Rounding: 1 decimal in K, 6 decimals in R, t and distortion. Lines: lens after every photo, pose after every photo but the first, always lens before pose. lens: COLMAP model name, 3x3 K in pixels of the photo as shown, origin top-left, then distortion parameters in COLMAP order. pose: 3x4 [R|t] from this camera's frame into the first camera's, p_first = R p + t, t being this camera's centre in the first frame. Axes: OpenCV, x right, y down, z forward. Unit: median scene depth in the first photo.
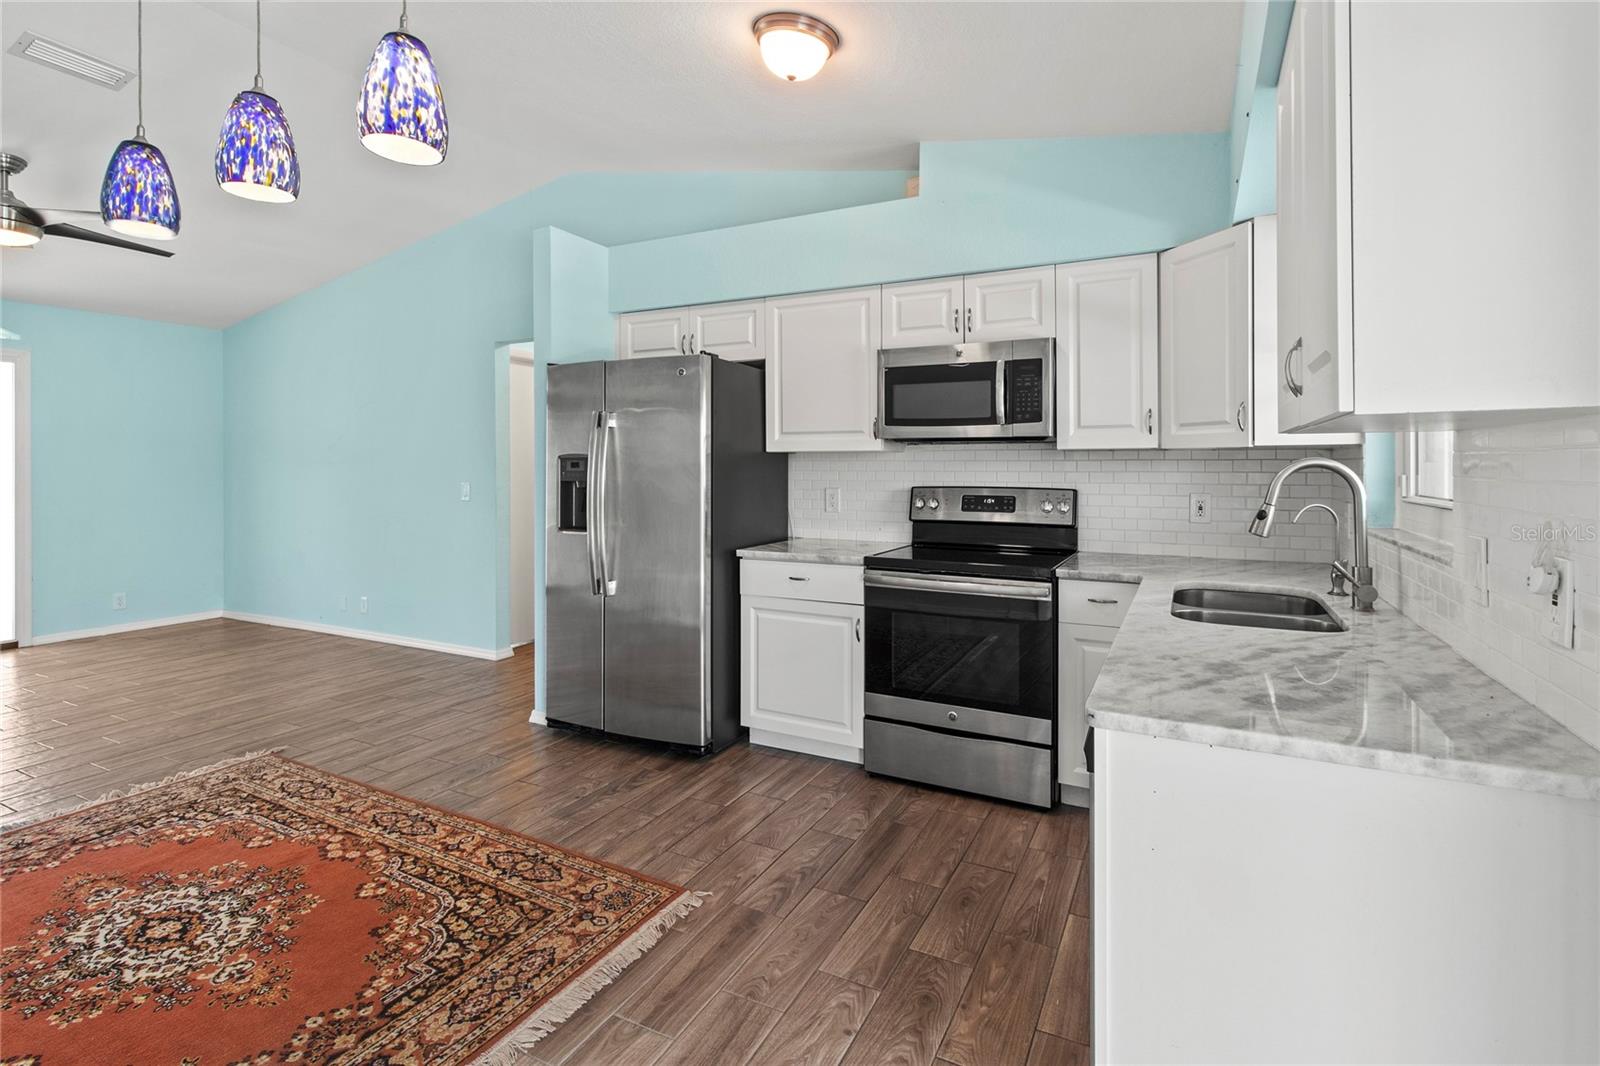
lens RADIAL K [[749.1, 0, 813.6], [0, 749.1, 465.8], [0, 0, 1]] dist [0.000058, -0.000450]
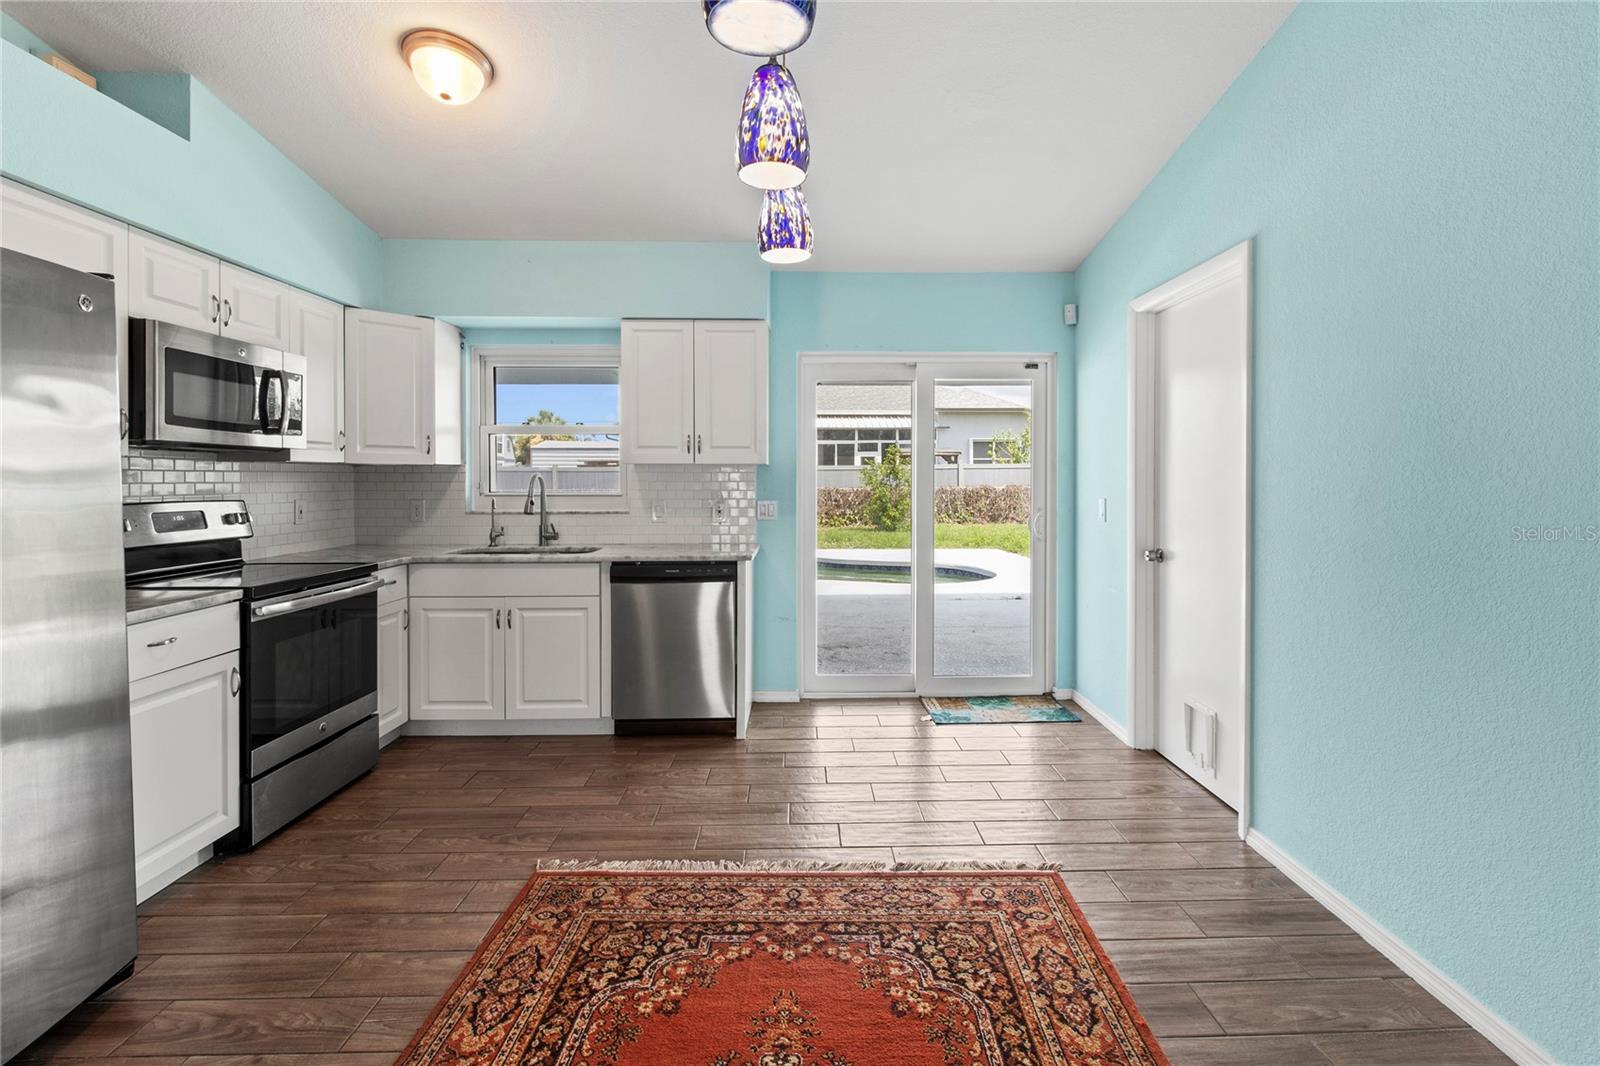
lens RADIAL K [[745.9, 0, 816.0], [0, 745.9, 479.9], [0, 0, 1]] dist [-0.000462, -0.000287]
pose [[-0.463324, -0.003576, 0.886182, -1.085219], [-0.000153, 0.999992, 0.003955, 0.000094], [-0.886189, 0.001697, -0.463321, 0.951032]]
